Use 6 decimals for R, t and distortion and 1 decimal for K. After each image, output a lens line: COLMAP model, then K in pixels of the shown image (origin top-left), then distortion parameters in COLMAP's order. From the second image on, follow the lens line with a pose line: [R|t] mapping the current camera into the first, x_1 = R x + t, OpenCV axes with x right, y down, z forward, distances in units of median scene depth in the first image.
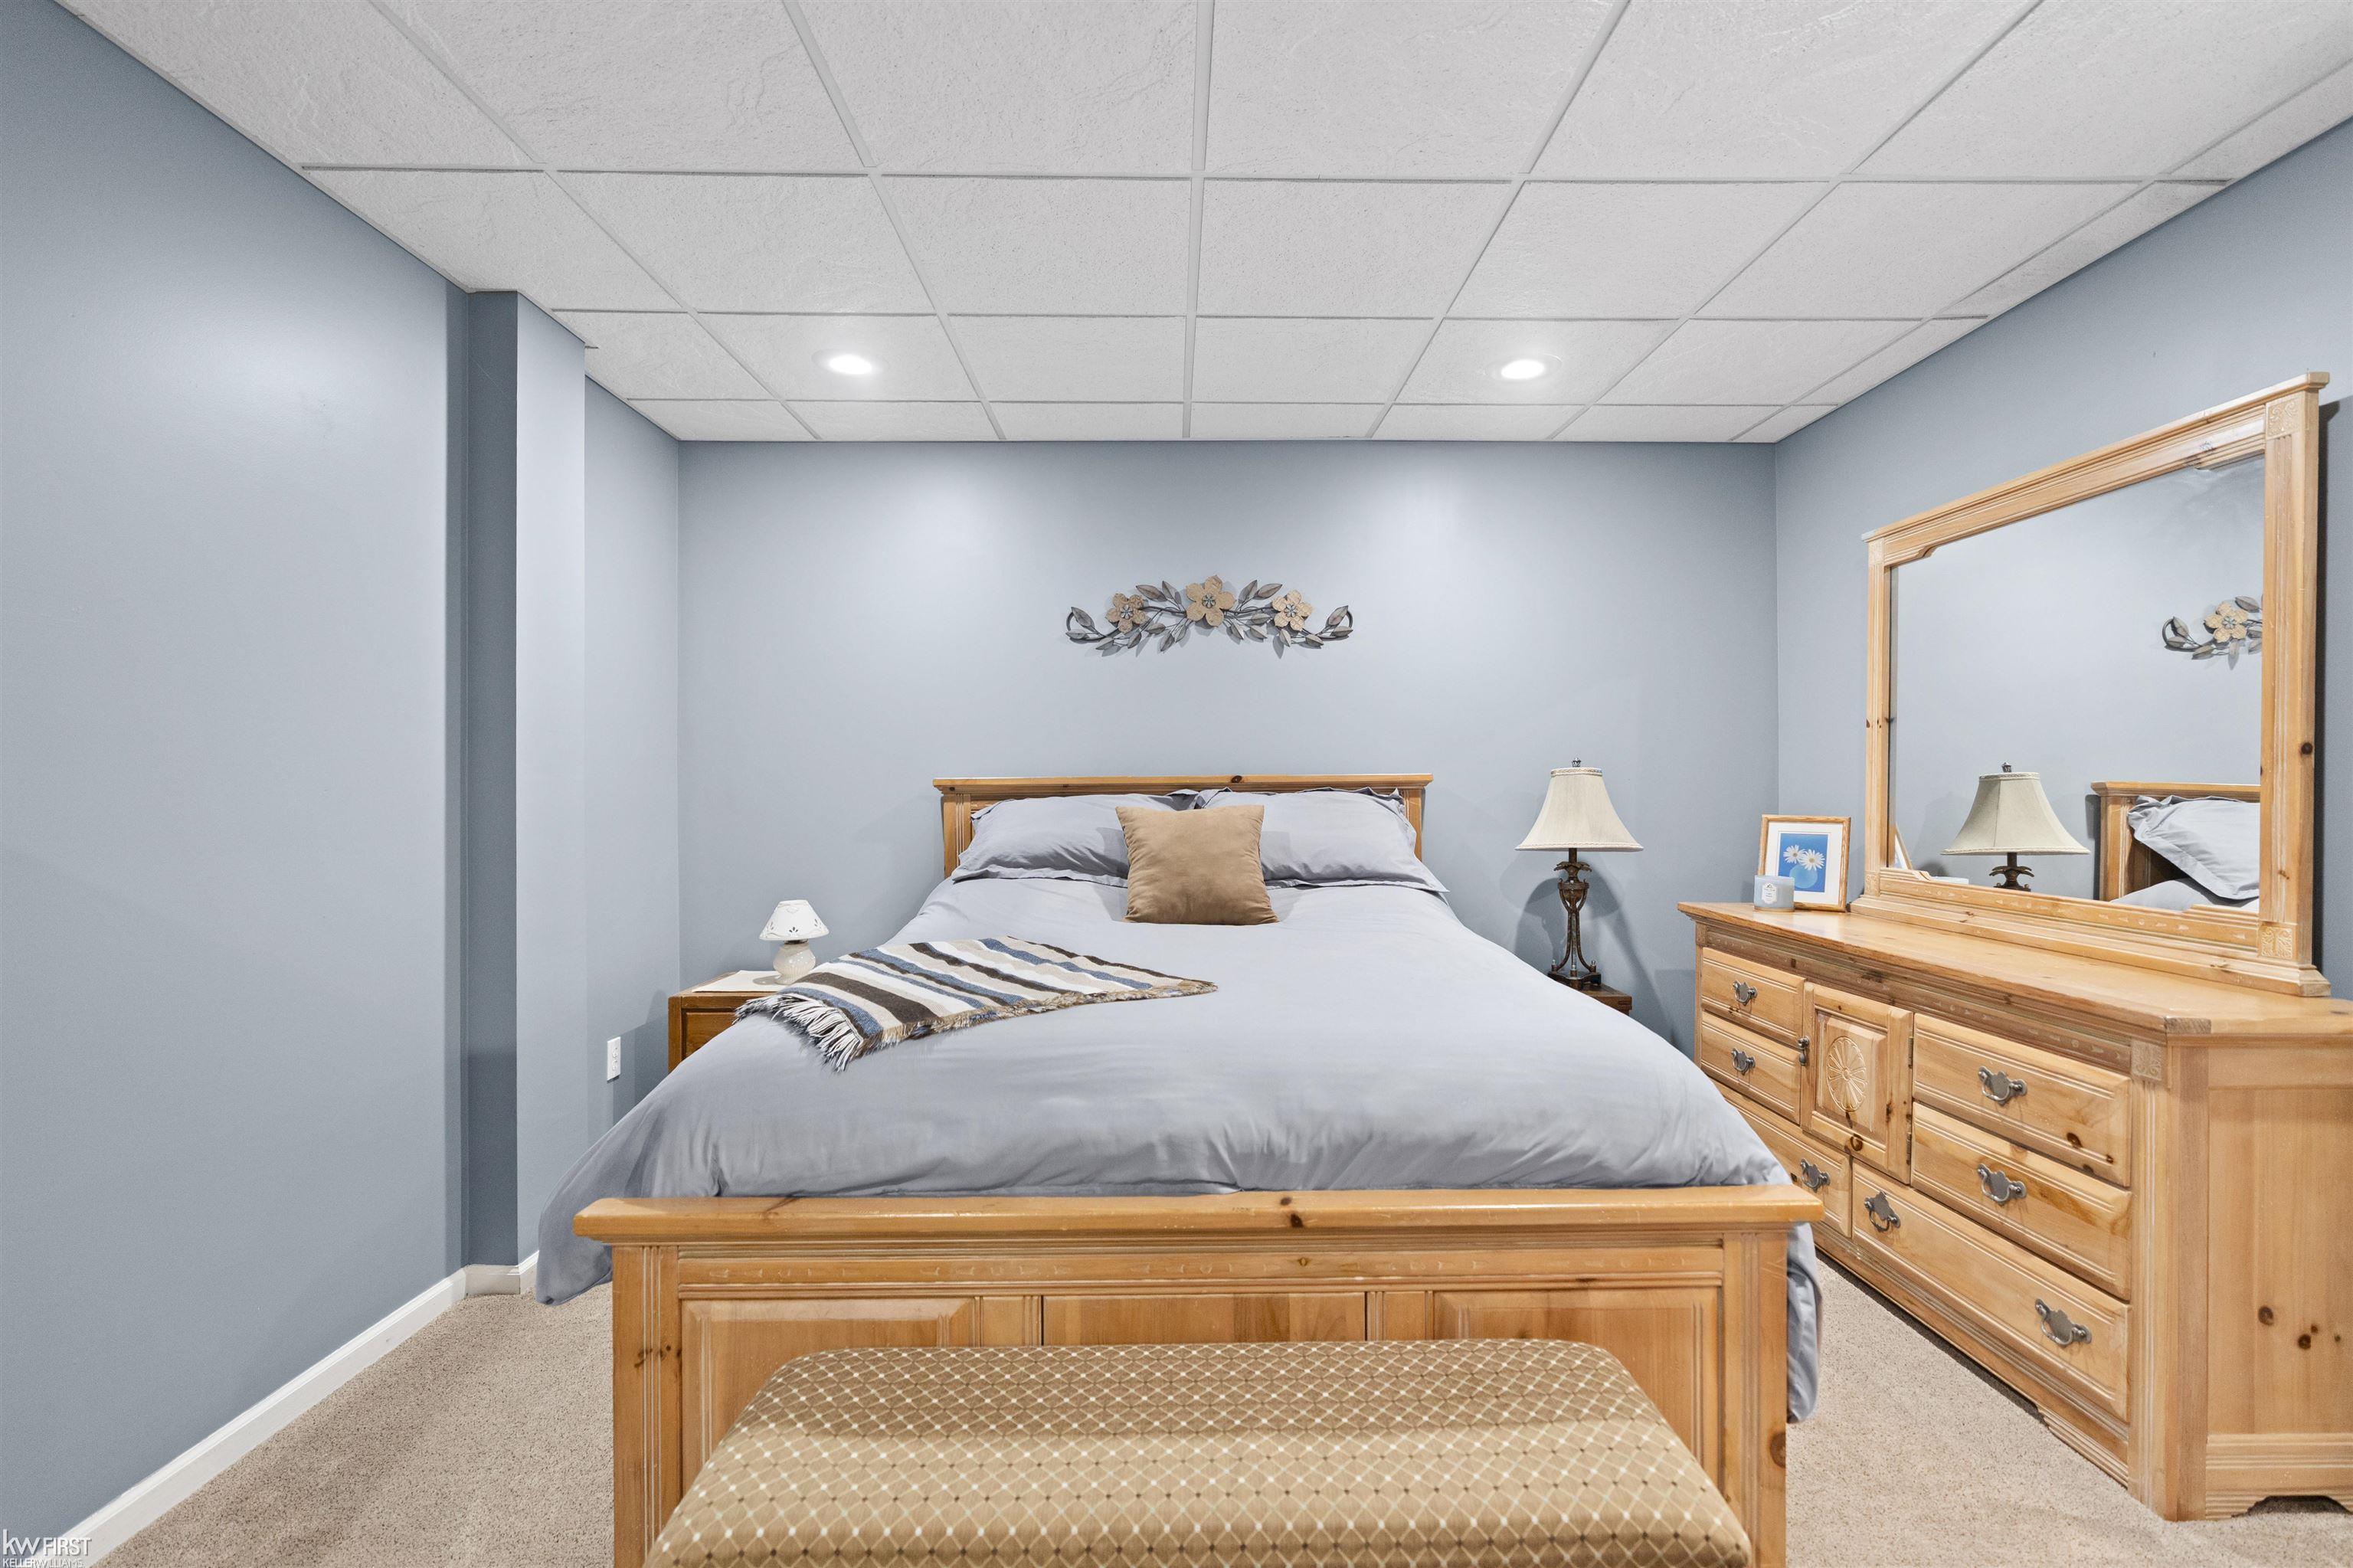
lens RADIAL K [[1083.3, 0, 1176.5], [0, 1083.3, 784.0], [0, 0, 1]] dist [-0.006281, 0.000879]
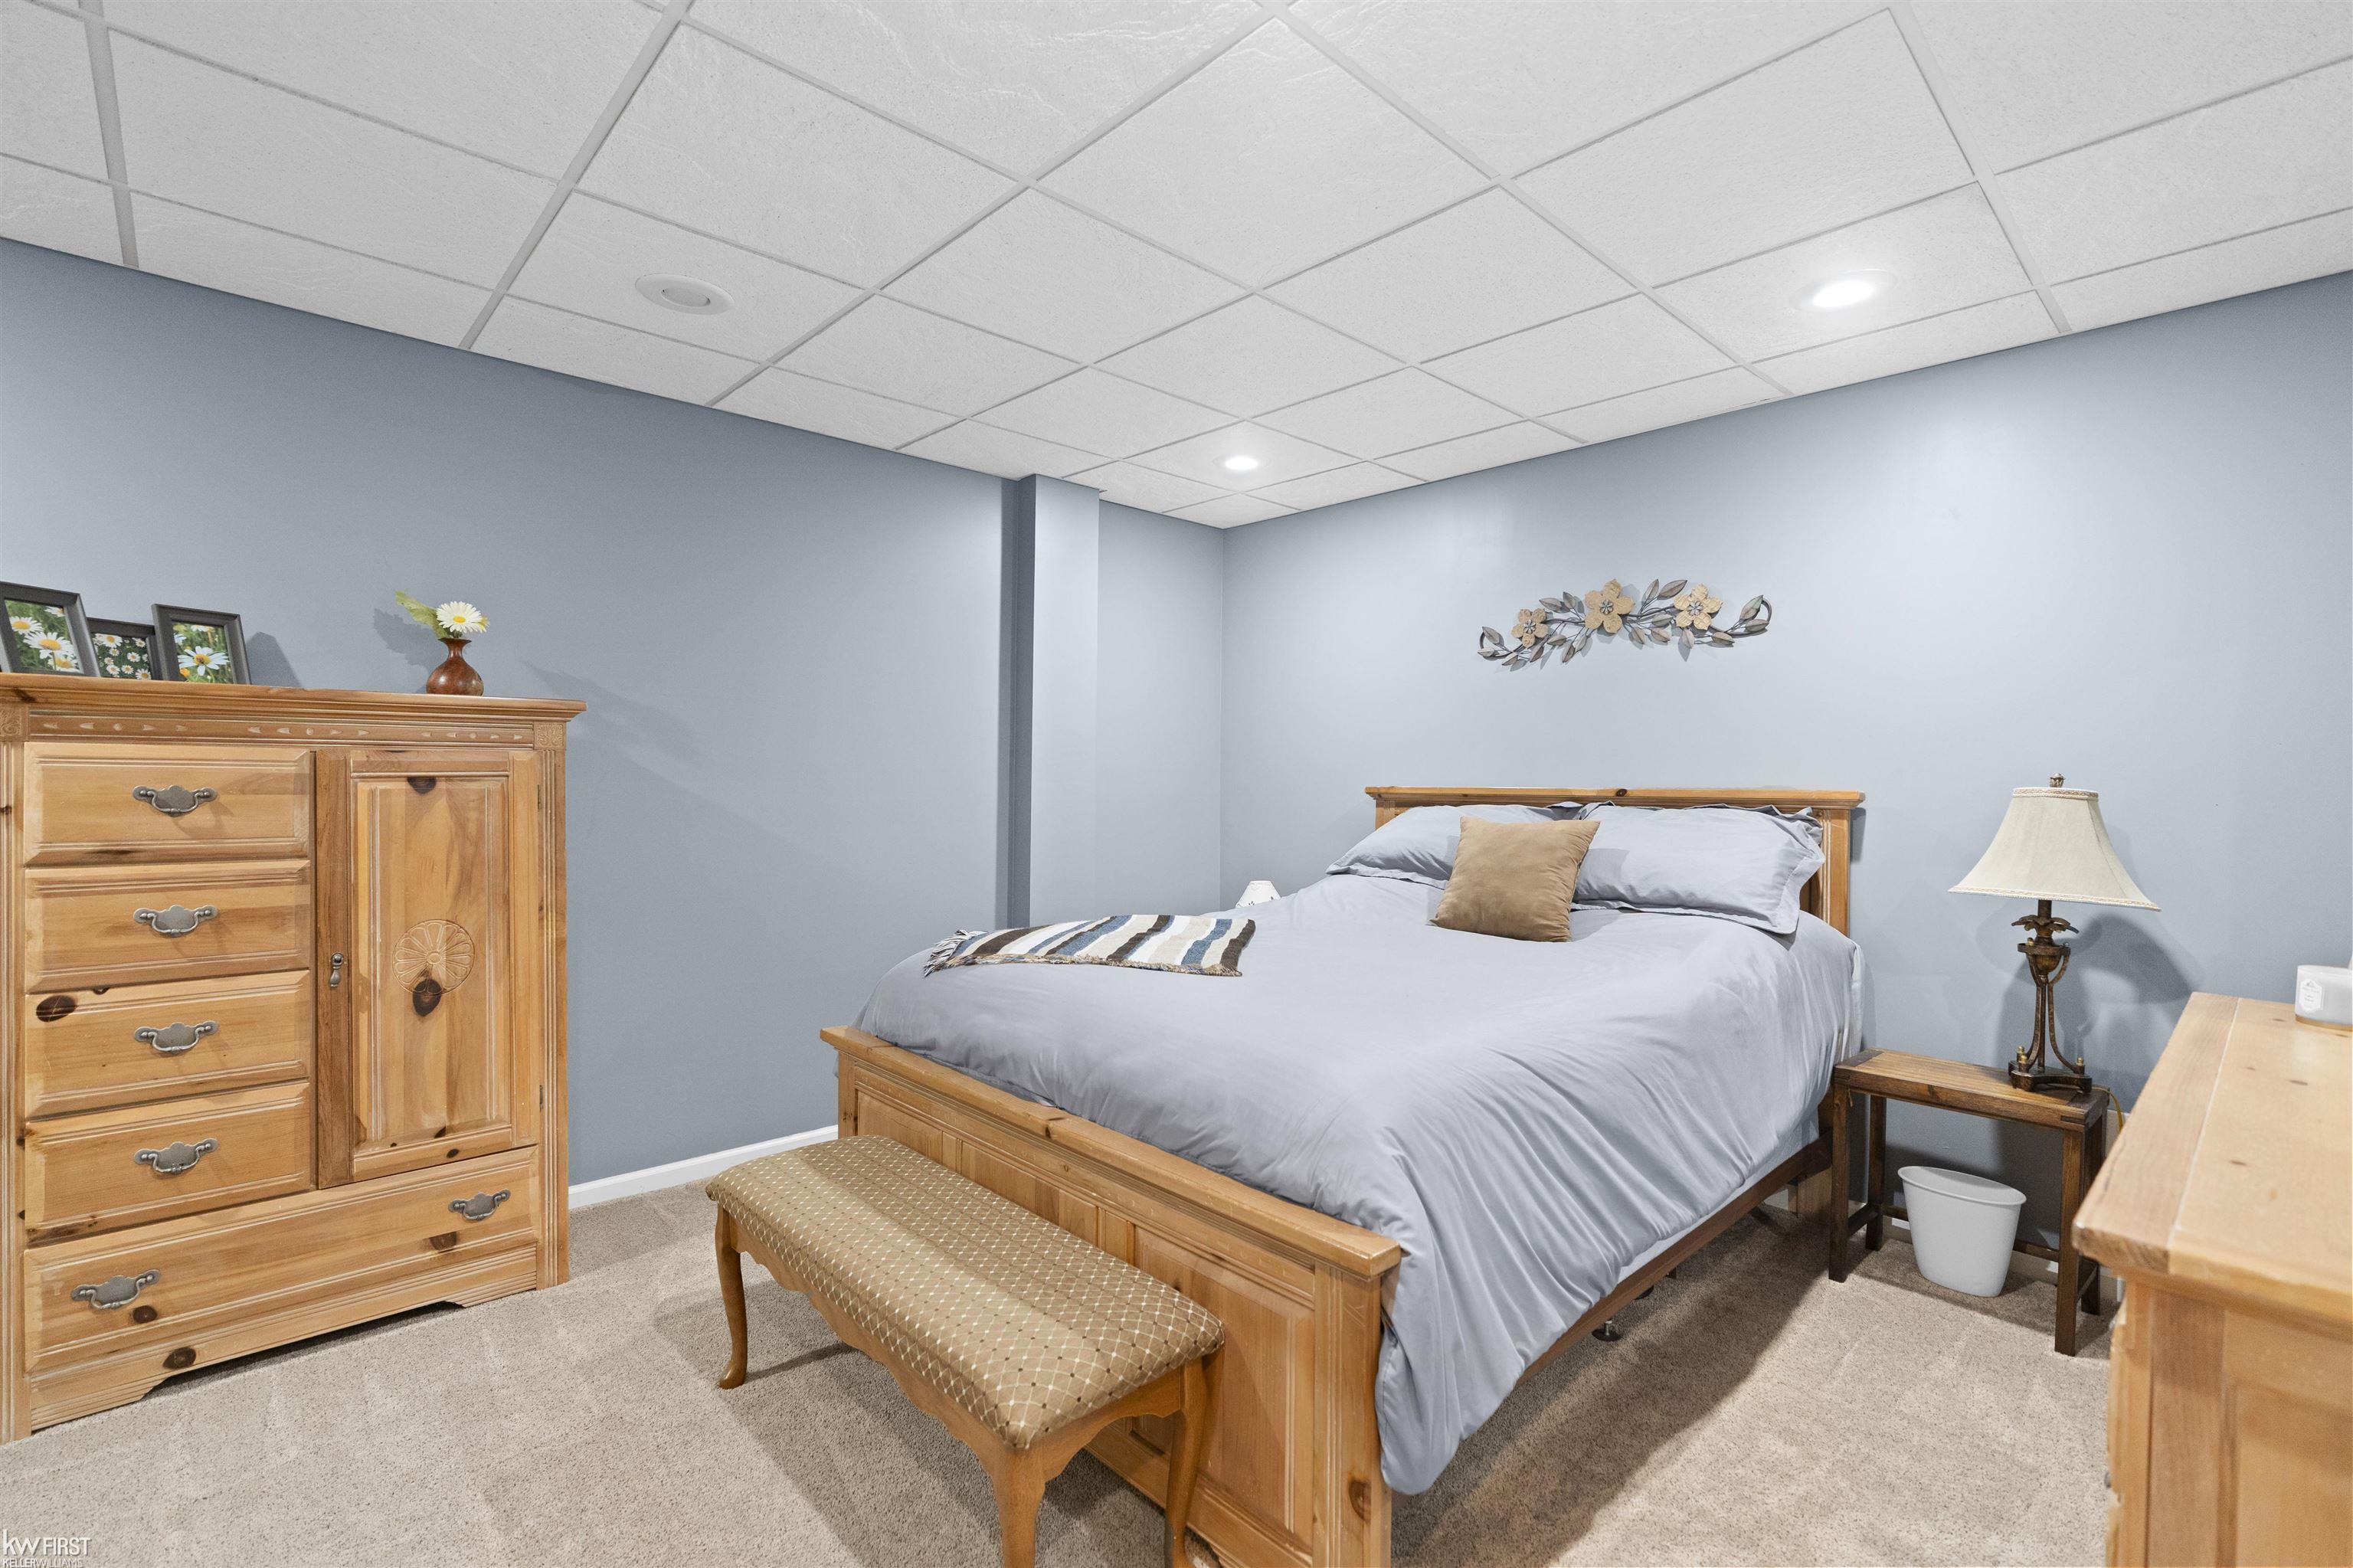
lens RADIAL K [[1039.9, 0, 1180.8], [0, 1039.9, 777.7], [0, 0, 1]] dist [-0.001355, 0.000600]
pose [[0.678413, 0.010720, -0.734602, 0.466249], [-0.008974, 0.999940, 0.006305, -0.019973], [0.734626, 0.002315, 0.678469, 0.094466]]
